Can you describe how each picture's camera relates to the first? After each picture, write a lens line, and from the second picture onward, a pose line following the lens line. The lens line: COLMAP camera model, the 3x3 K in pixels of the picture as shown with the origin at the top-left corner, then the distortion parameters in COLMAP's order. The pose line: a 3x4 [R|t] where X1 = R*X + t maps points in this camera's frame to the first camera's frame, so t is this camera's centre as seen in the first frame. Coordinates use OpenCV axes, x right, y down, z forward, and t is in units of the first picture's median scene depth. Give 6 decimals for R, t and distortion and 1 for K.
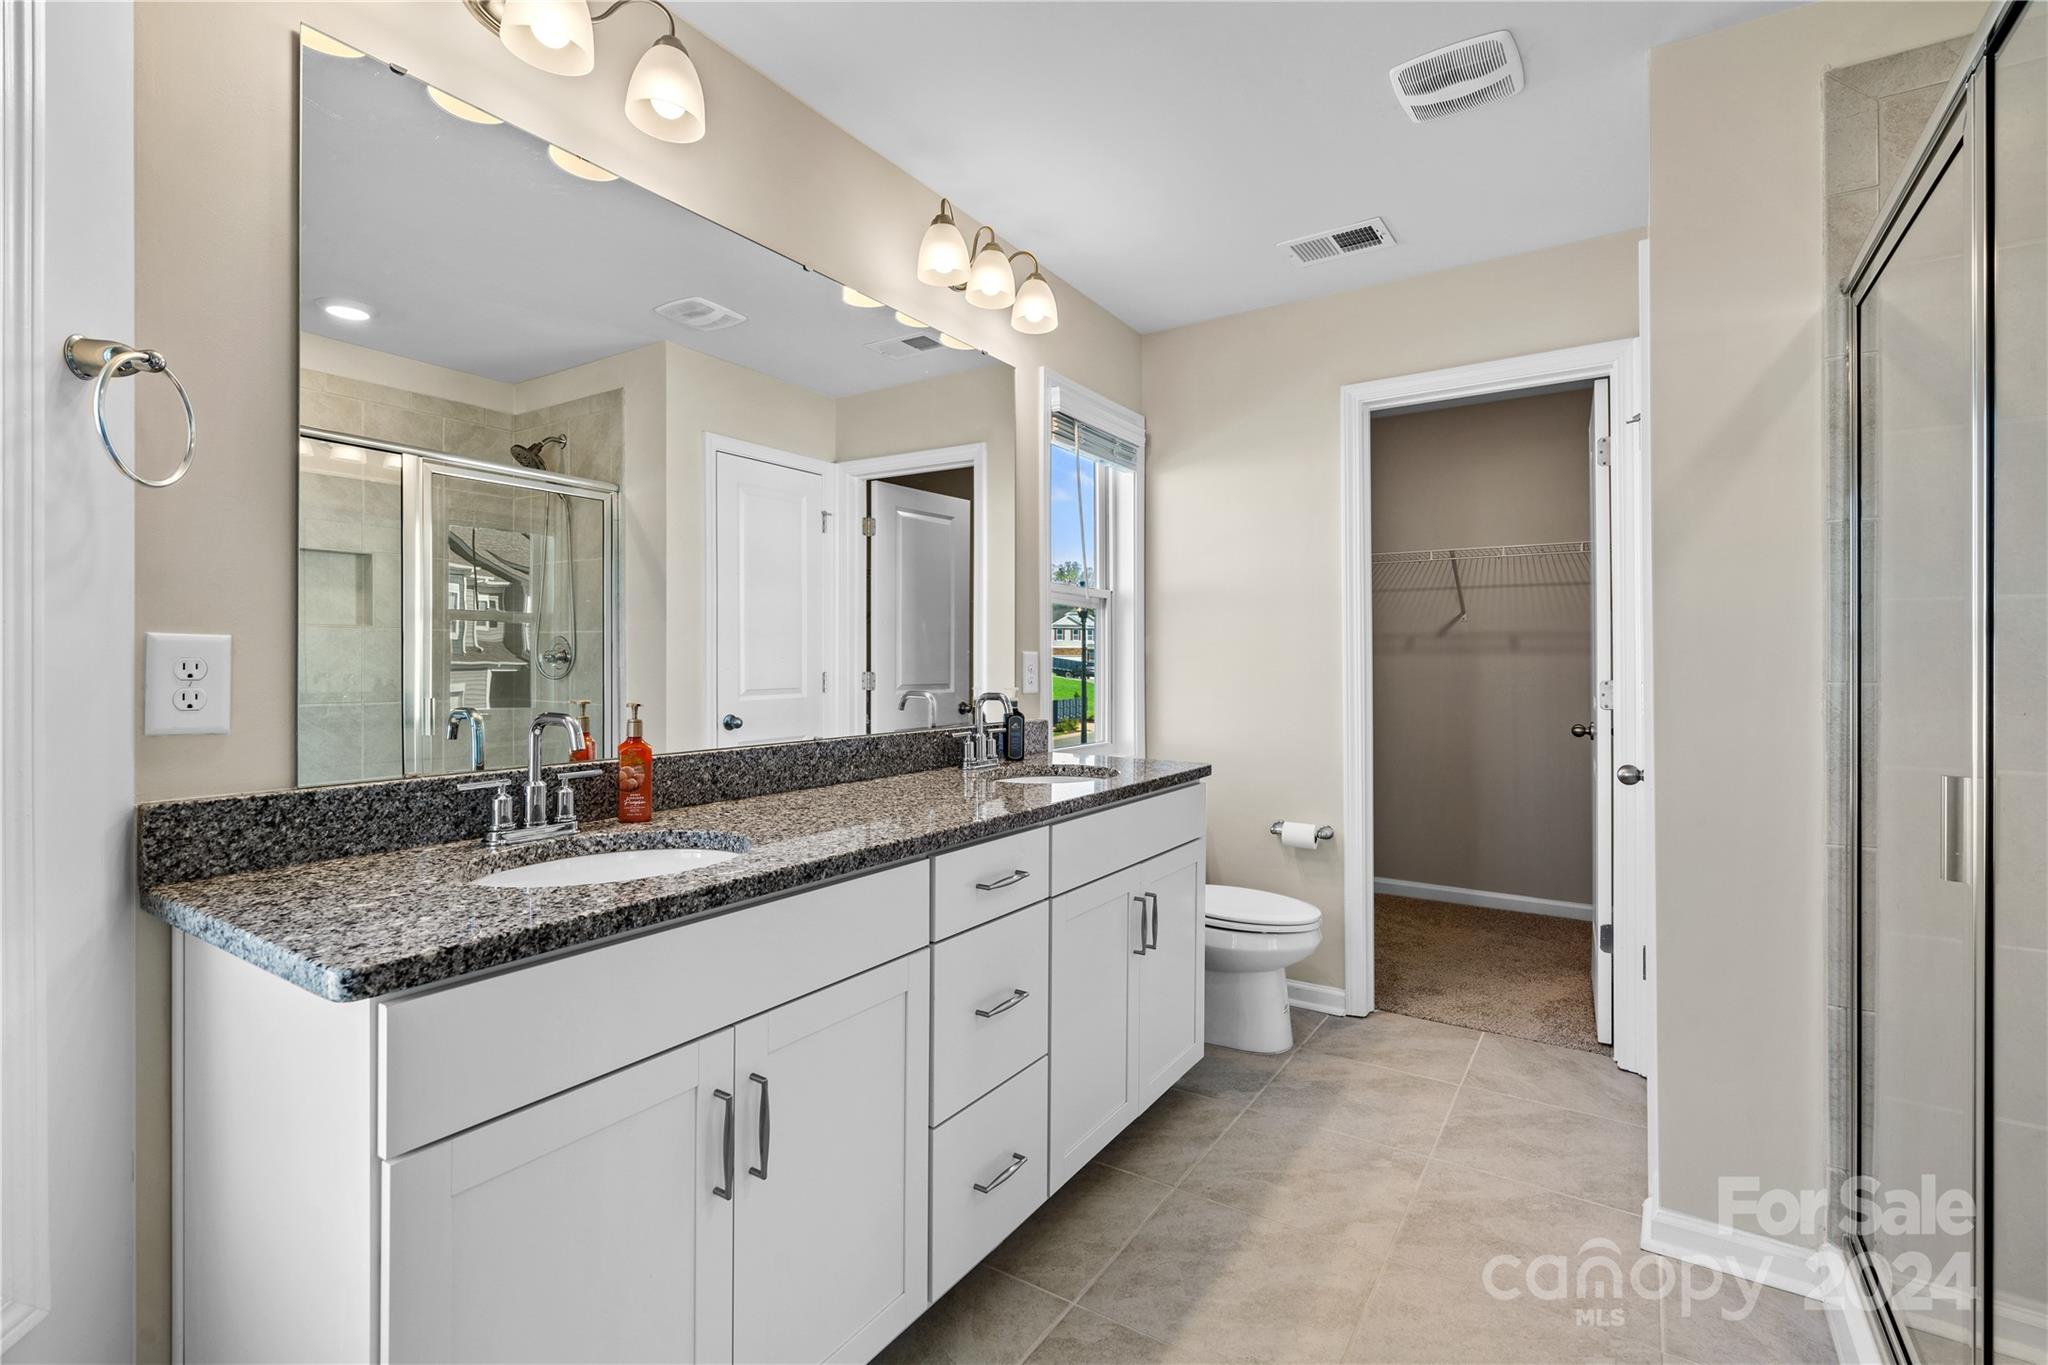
lens RADIAL K [[920.1, 0, 1019.4], [0, 920.1, 686.2], [0, 0, 1]] dist [-0.006467, 0.000977]
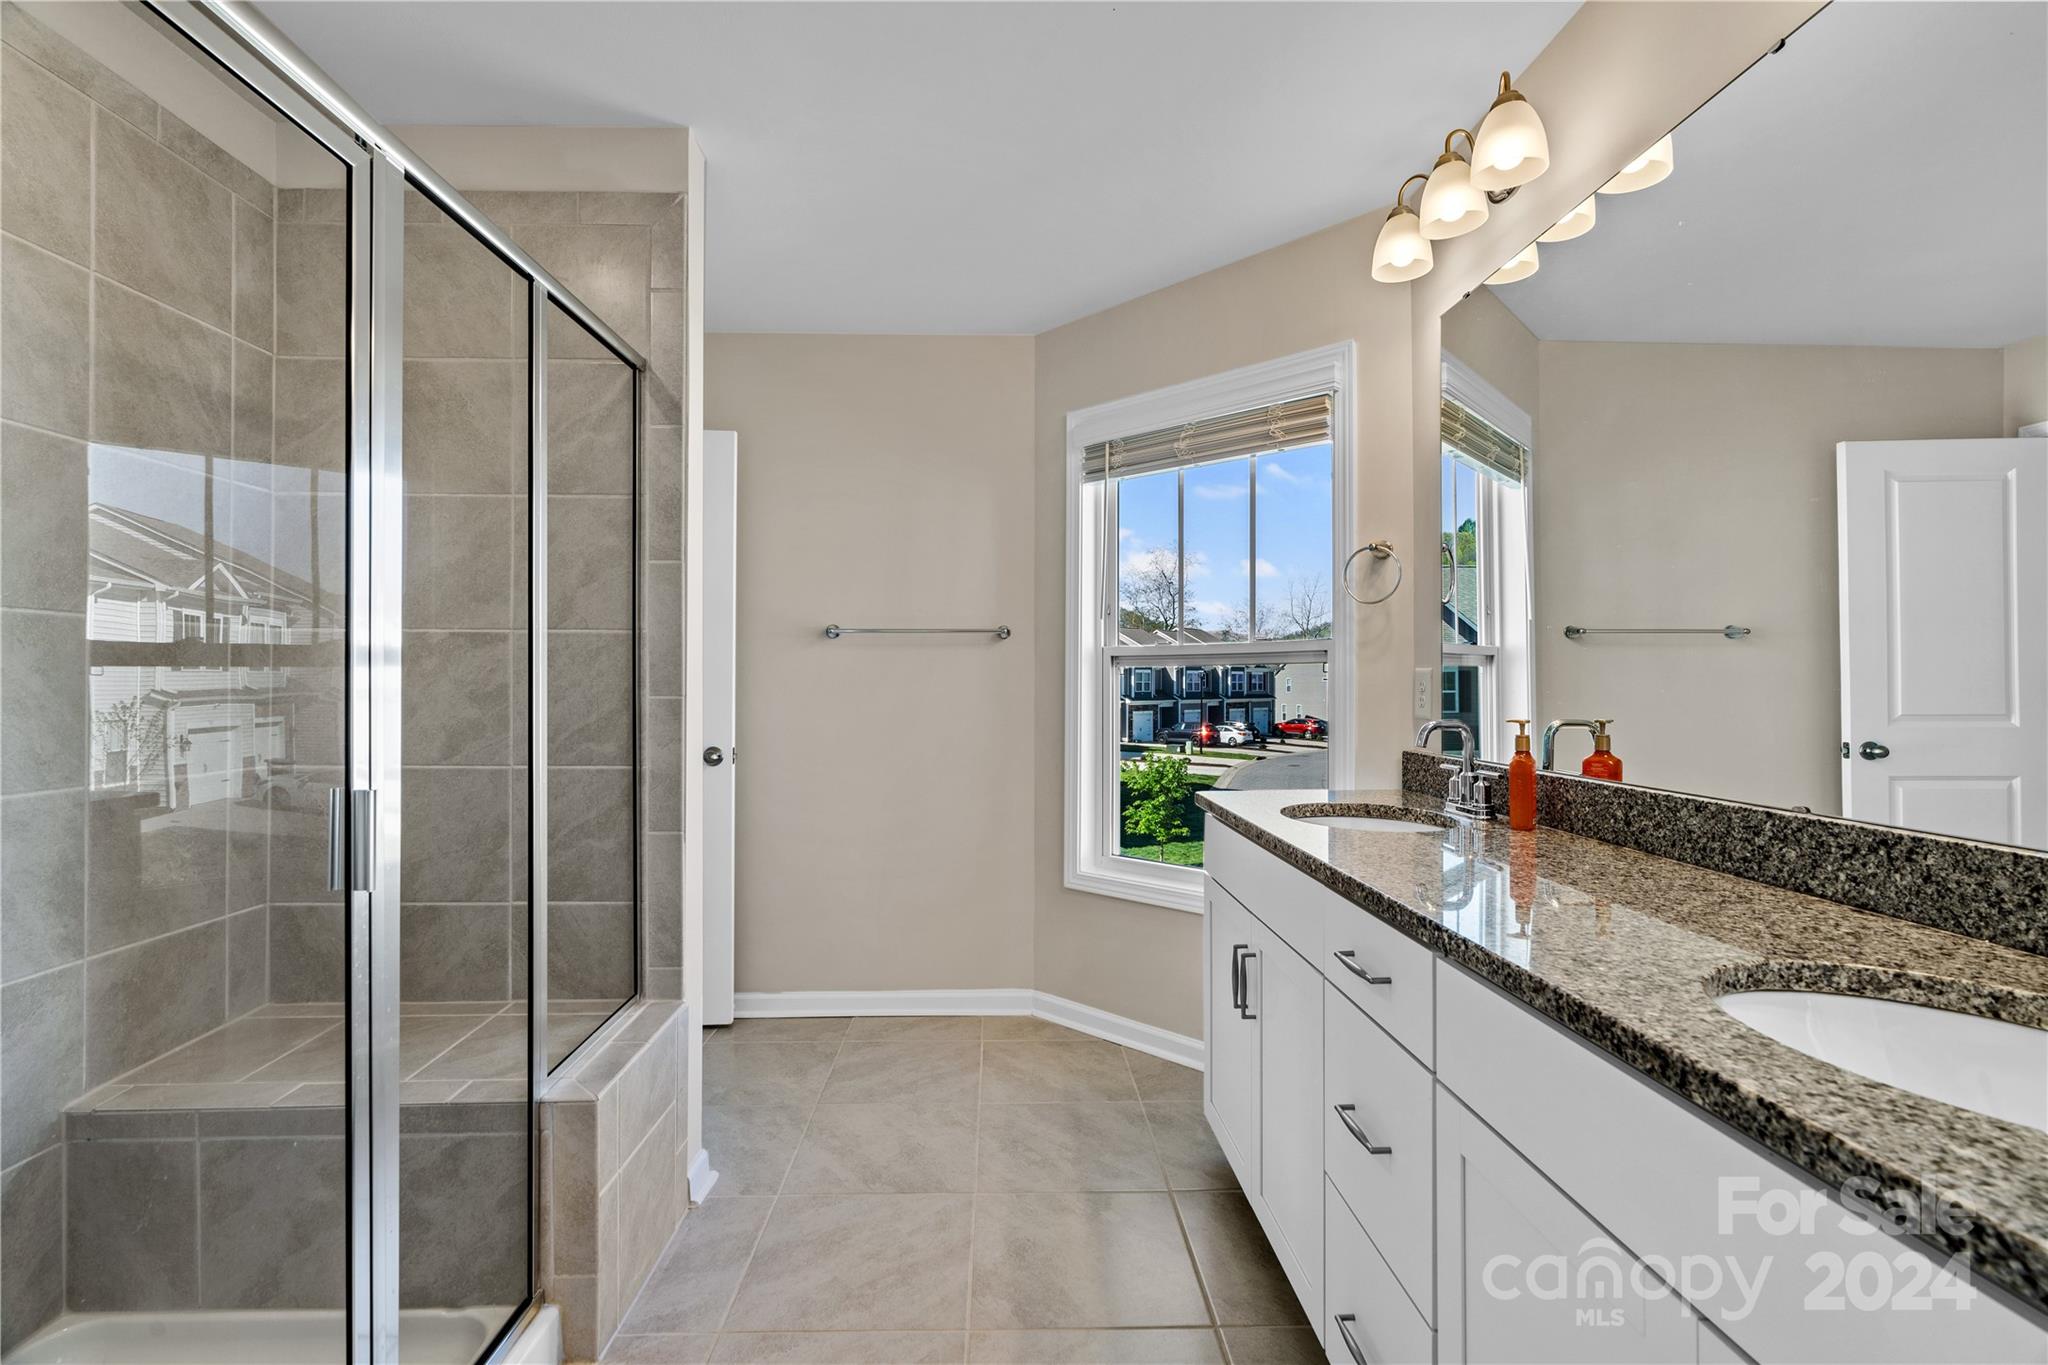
lens RADIAL K [[920.1, 0, 1019.4], [0, 920.1, 686.2], [0, 0, 1]] dist [-0.006467, 0.000977]
pose [[-0.816547, 0.001594, -0.577276, 0.602979], [-0.015755, 0.999562, 0.025045, -0.034638], [0.577063, 0.029546, -0.816165, 1.322331]]
